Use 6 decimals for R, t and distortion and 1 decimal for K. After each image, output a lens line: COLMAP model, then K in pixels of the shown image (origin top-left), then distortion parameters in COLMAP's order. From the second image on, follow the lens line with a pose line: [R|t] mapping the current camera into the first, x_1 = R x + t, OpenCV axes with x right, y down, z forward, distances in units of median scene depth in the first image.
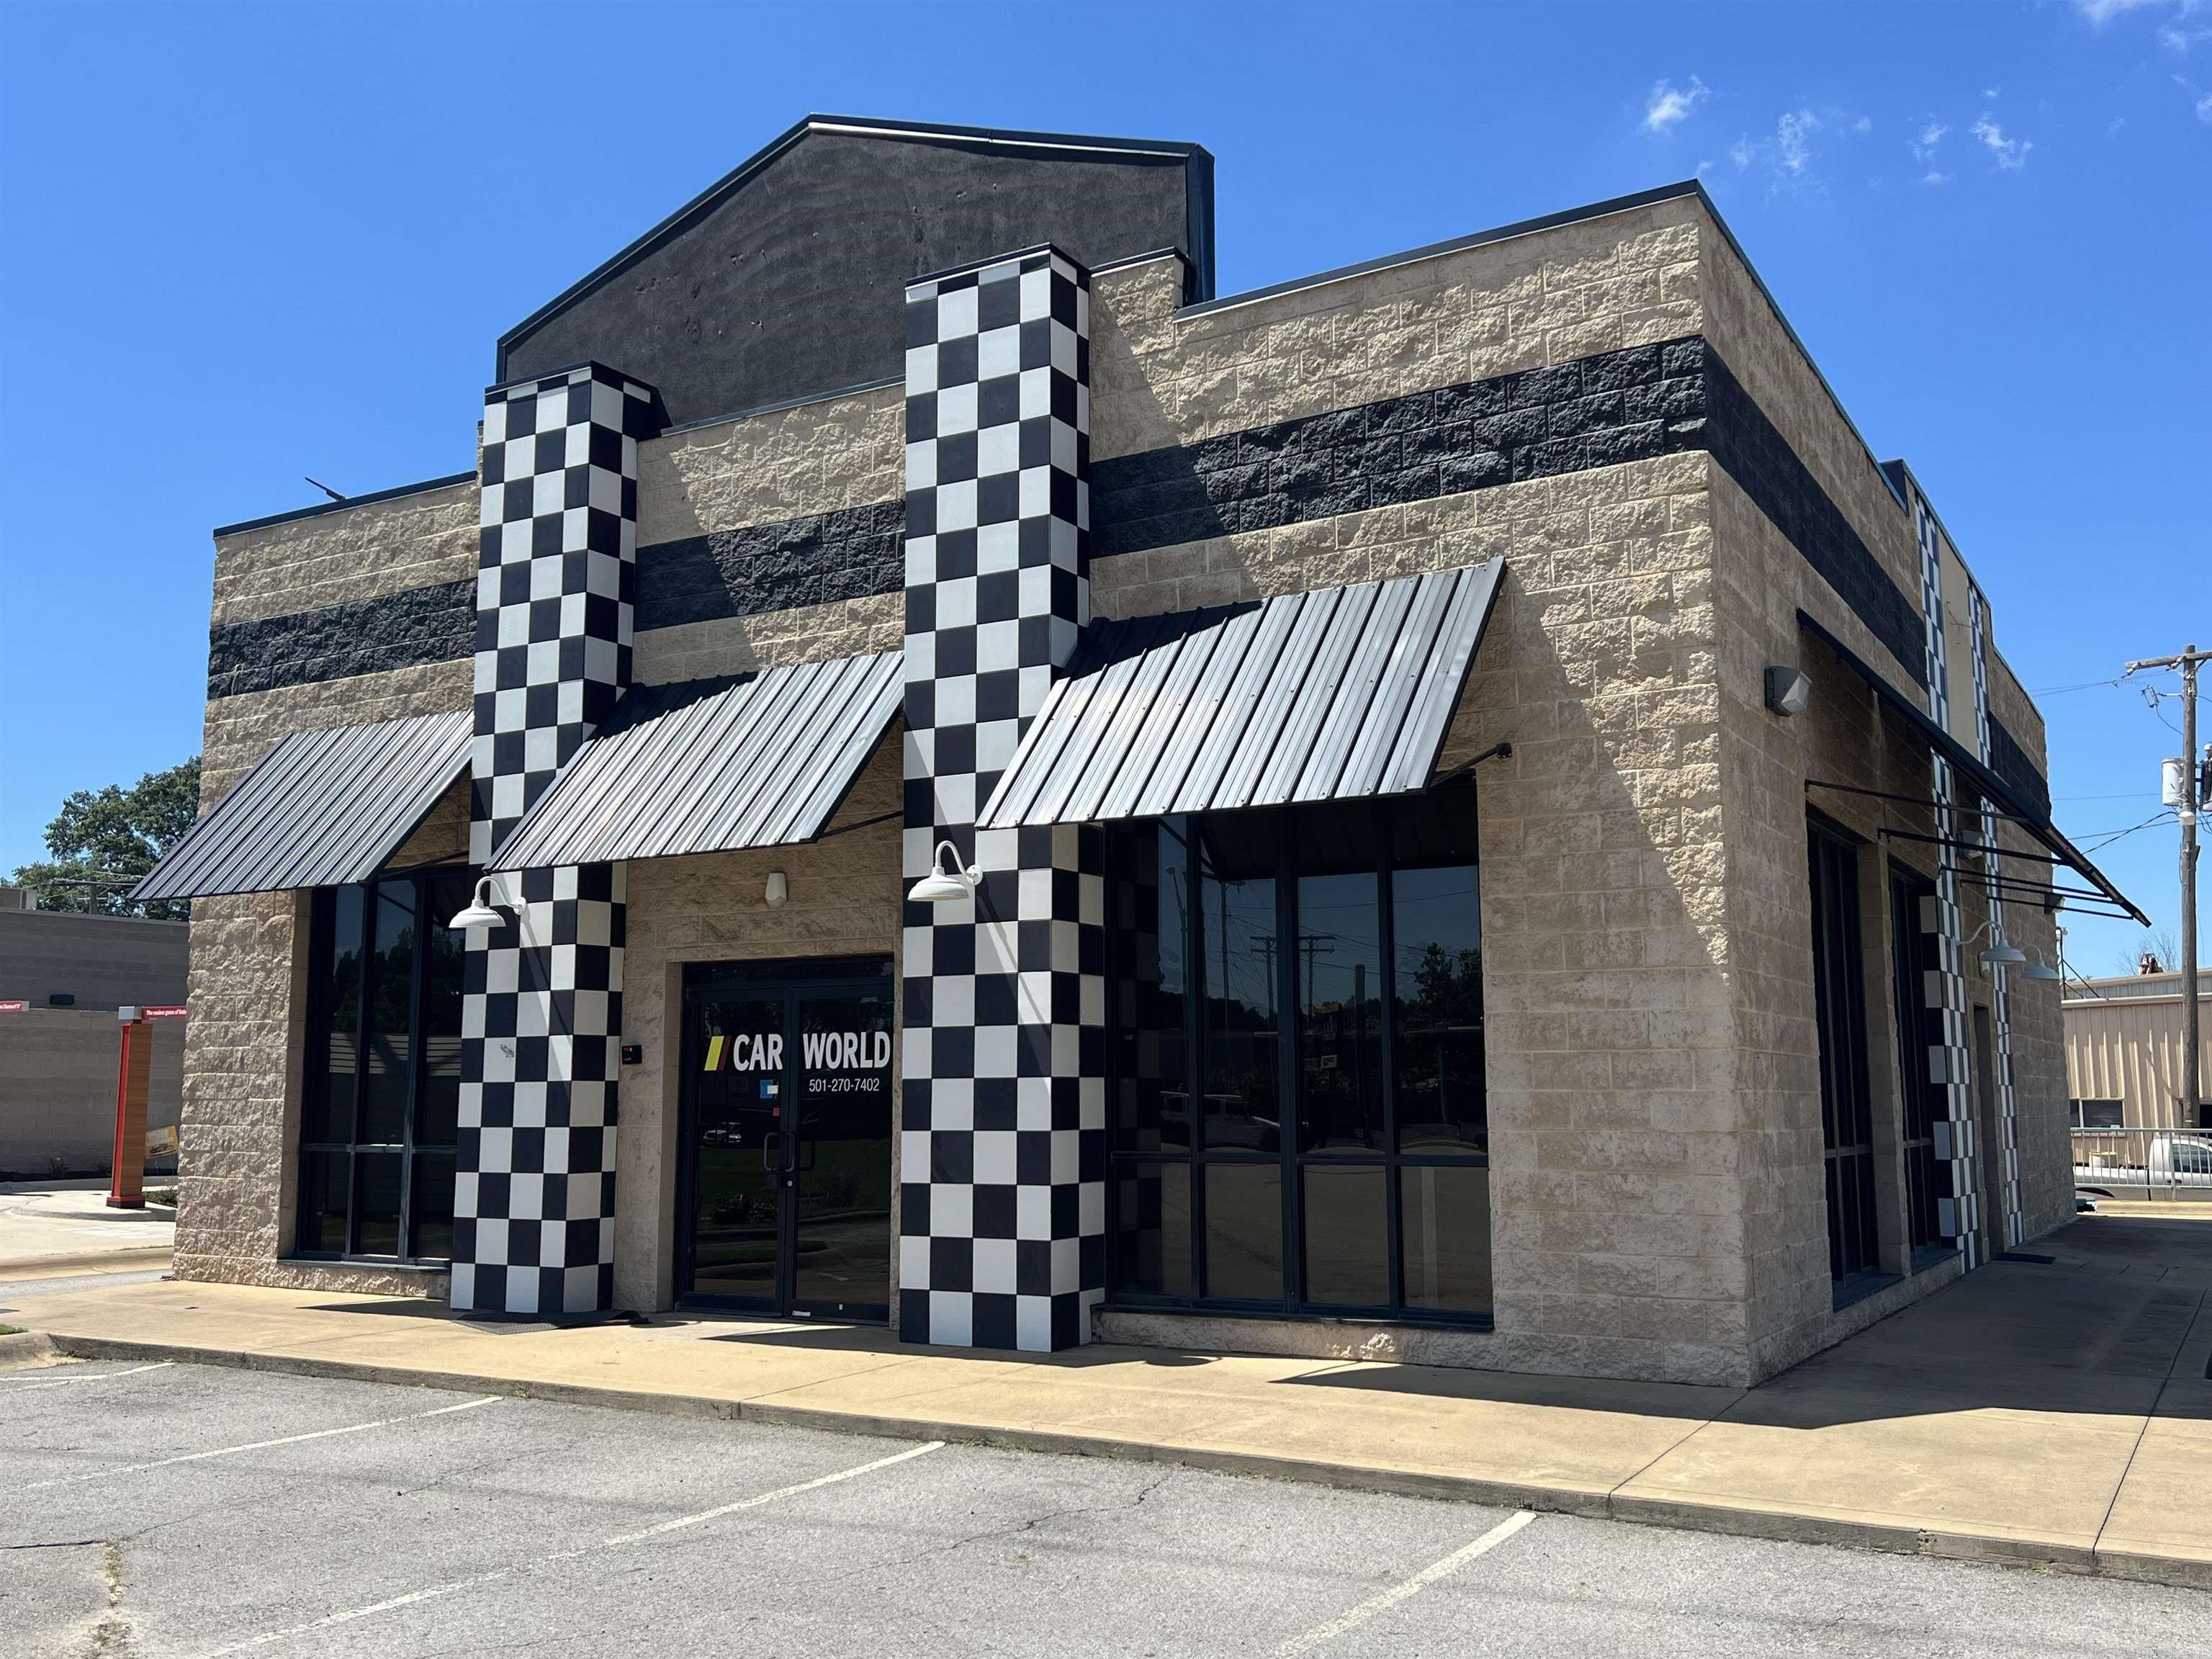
lens RADIAL K [[1941.7, 0, 1104.9], [0, 1941.7, 824.3], [0, 0, 1]] dist [0.089542, -0.130595]
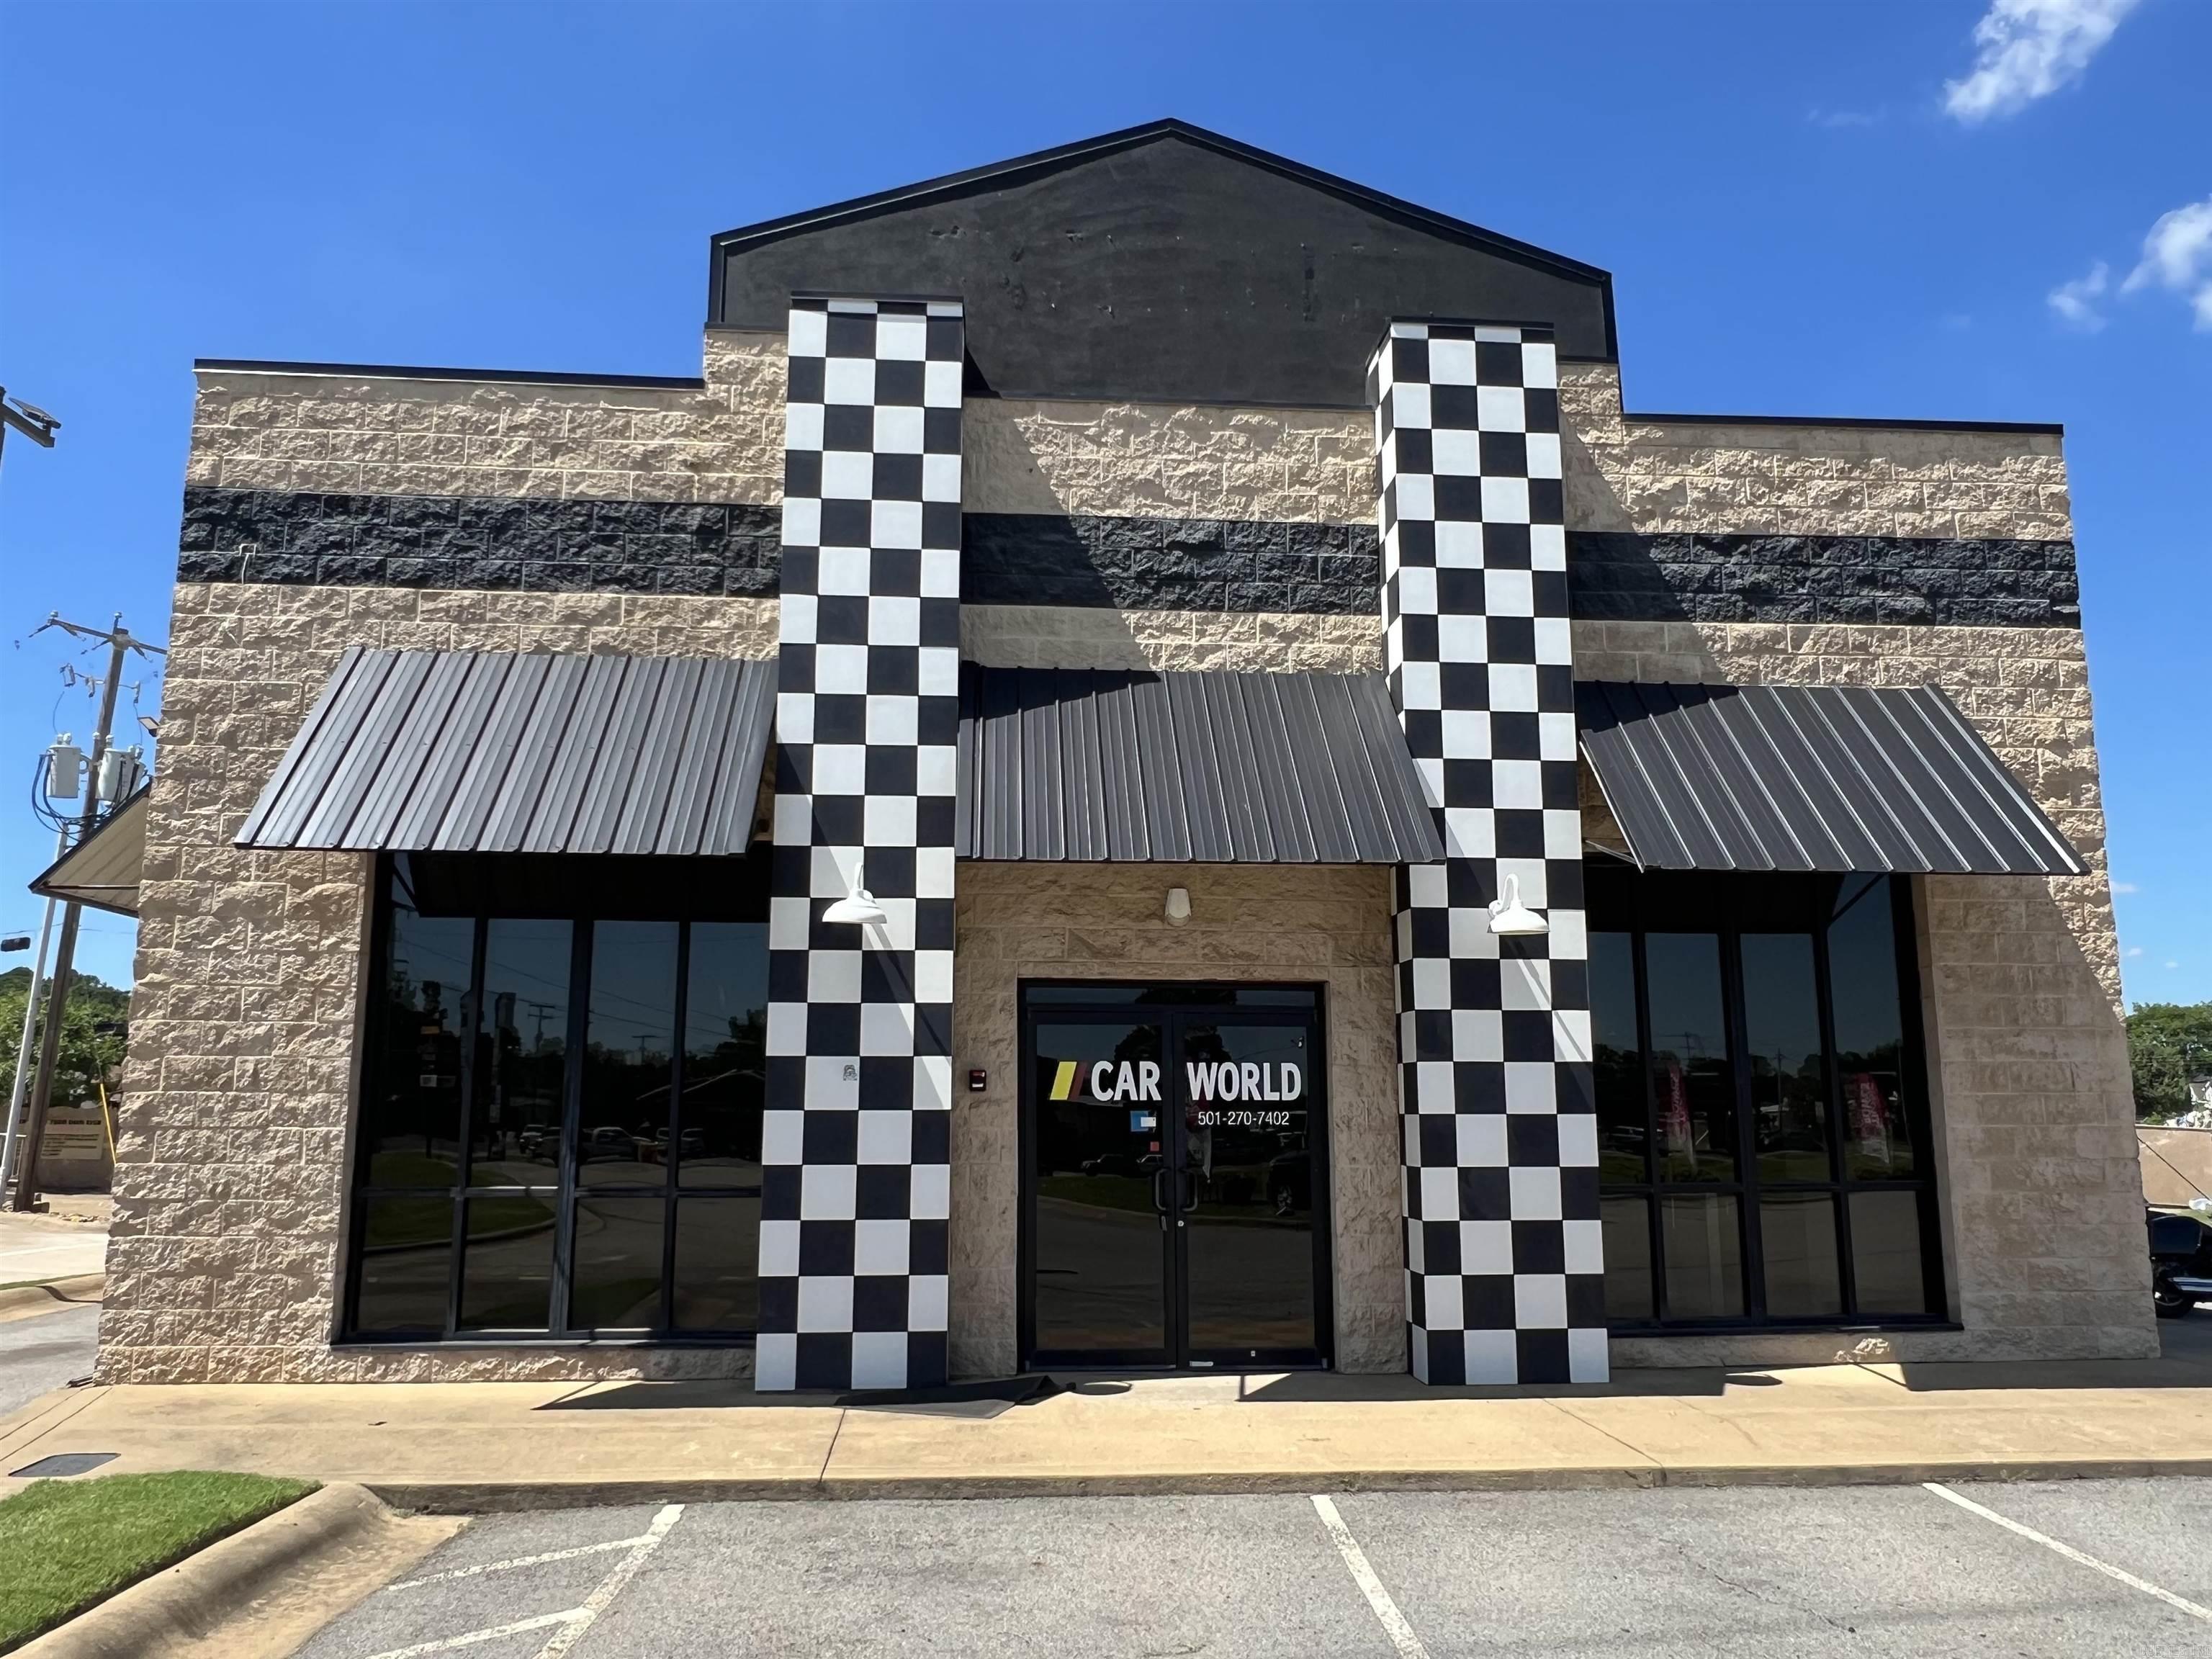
lens RADIAL K [[1576.8, 0, 1103.4], [0, 1576.8, 838.3], [0, 0, 1]] dist [-0.005188, 0.002993]
pose [[0.817289, 0.103851, 0.566792, -0.613781], [-0.082181, 0.994578, -0.063730, 0.051042], [-0.570337, 0.005506, 0.821392, 0.392148]]
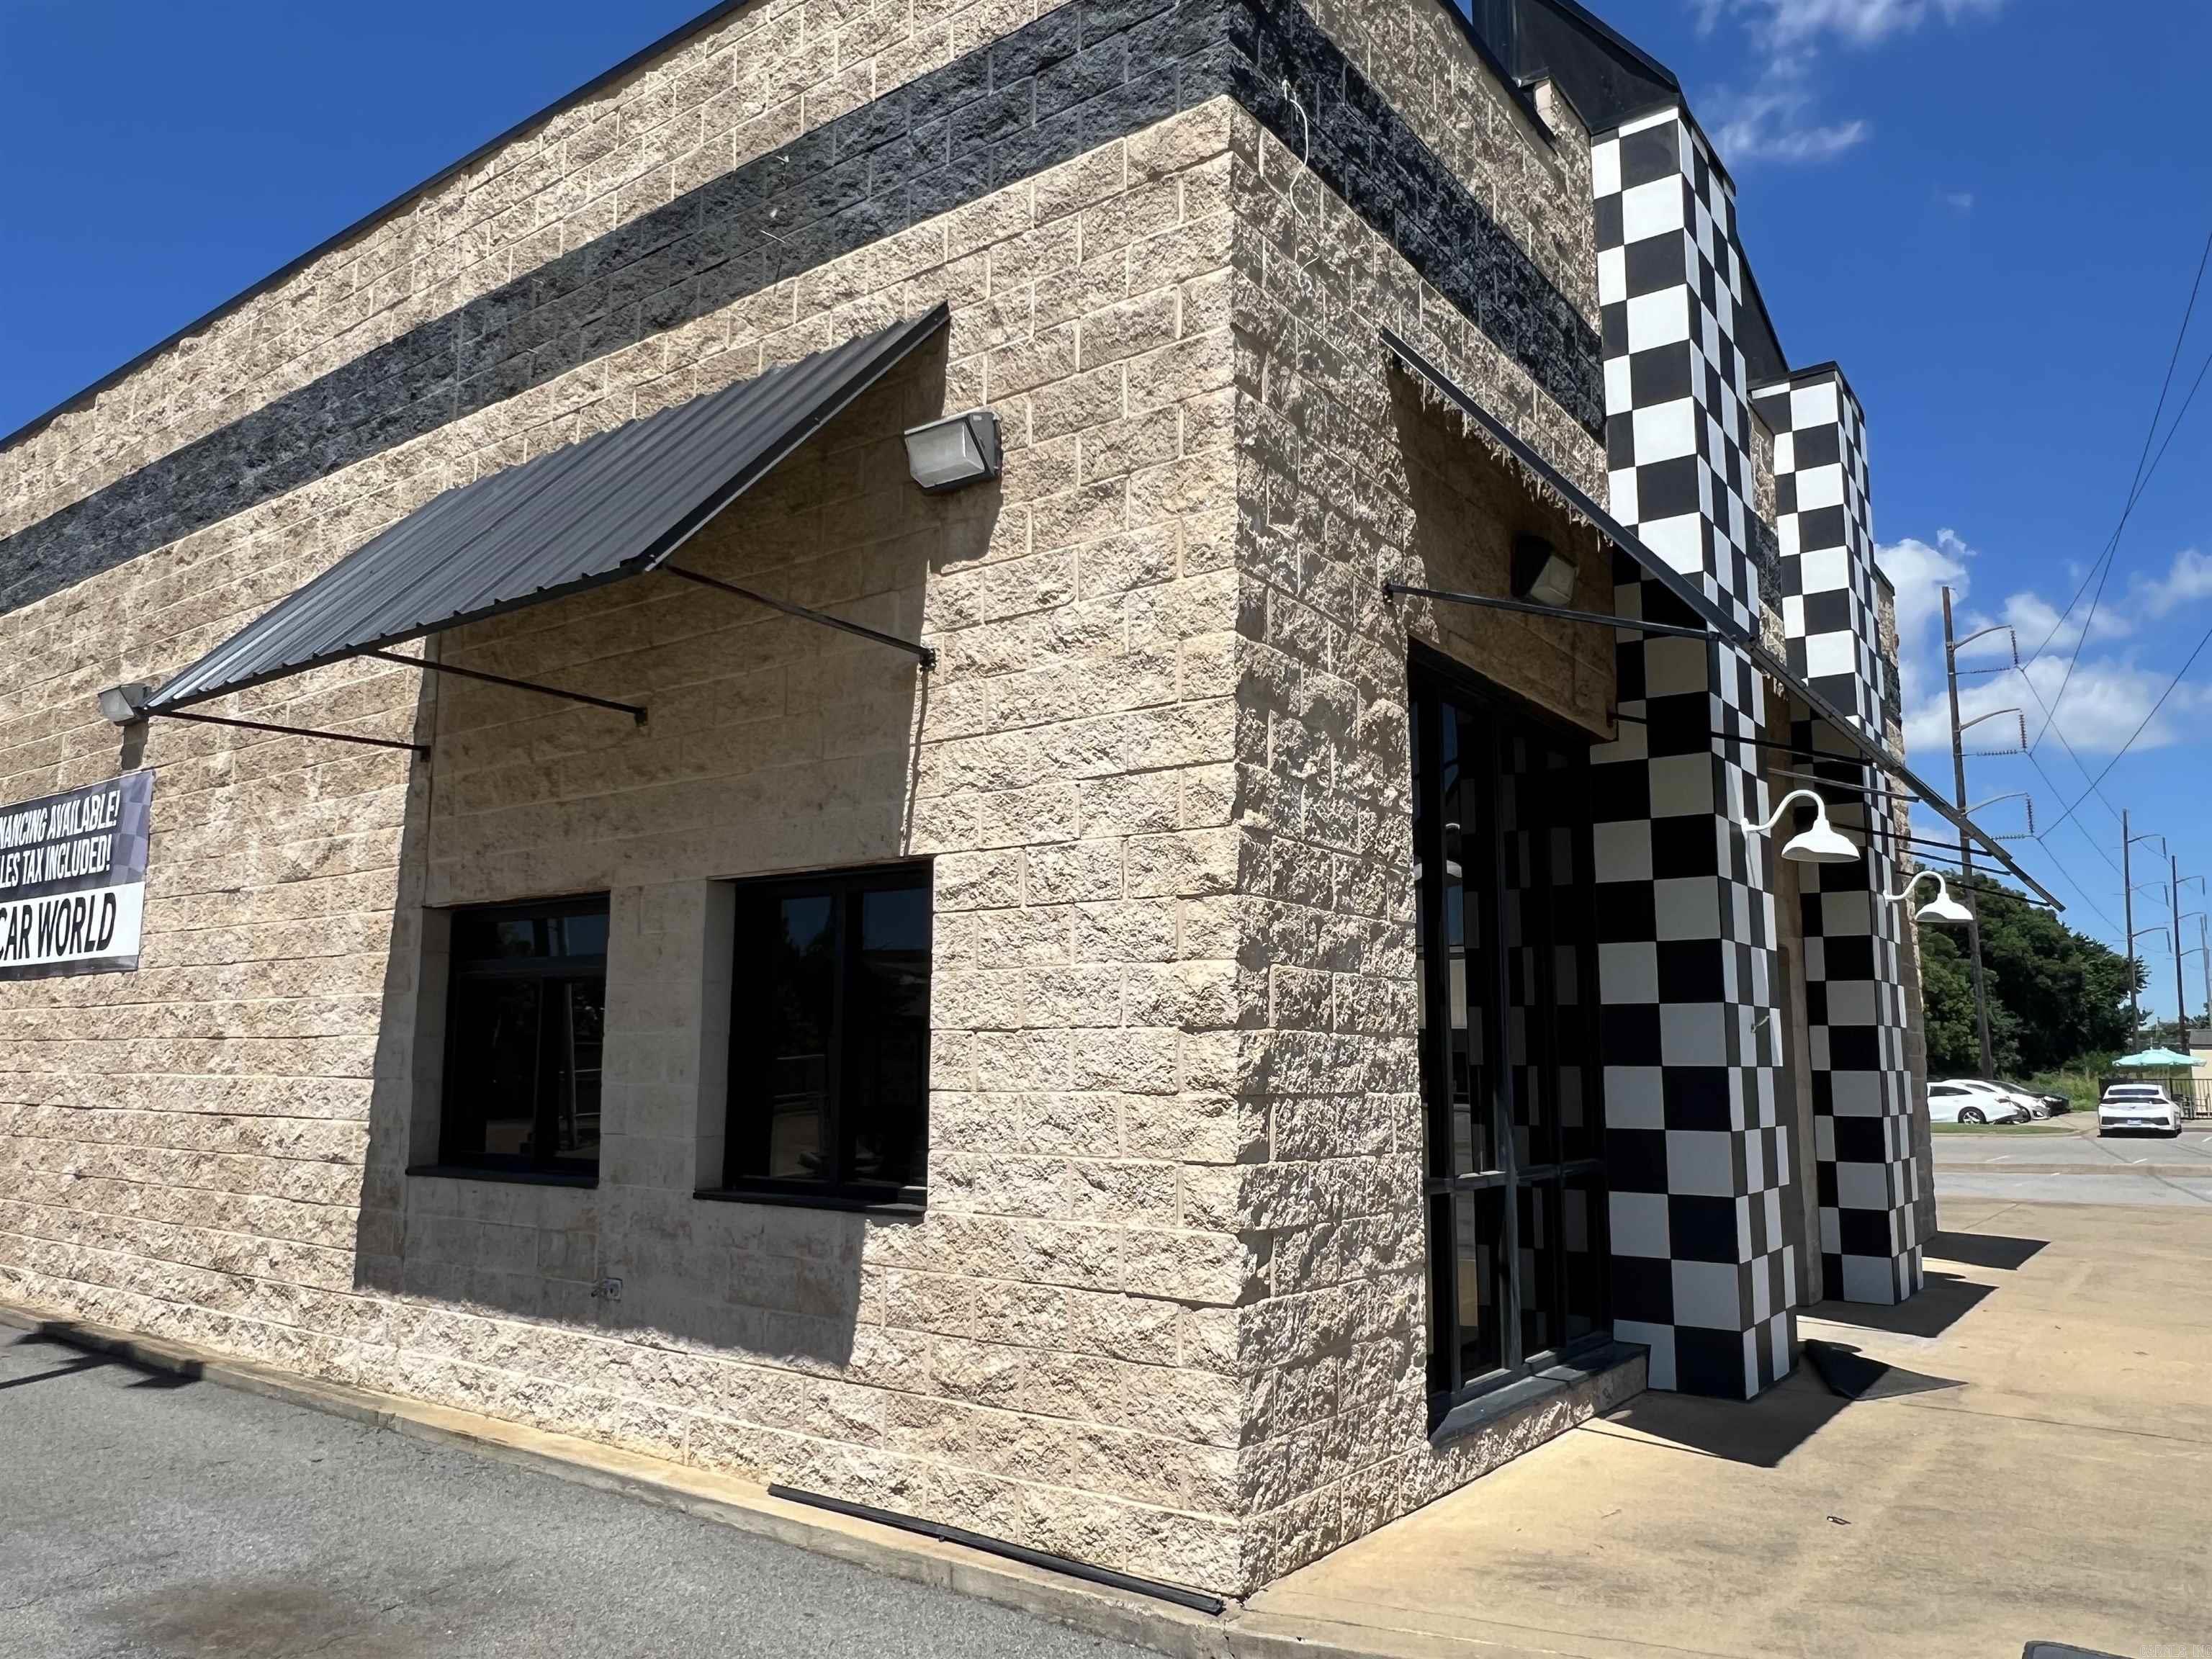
lens RADIAL K [[1576.8, 0, 1118.1], [0, 1576.8, 823.4], [0, 0, 1]] dist [-0.005188, 0.002993]
pose [[0.080967, 0.155891, 0.984450, -0.927285], [-0.141537, 0.979482, -0.143464, 0.162103], [-0.986616, -0.127720, 0.101370, 1.198953]]
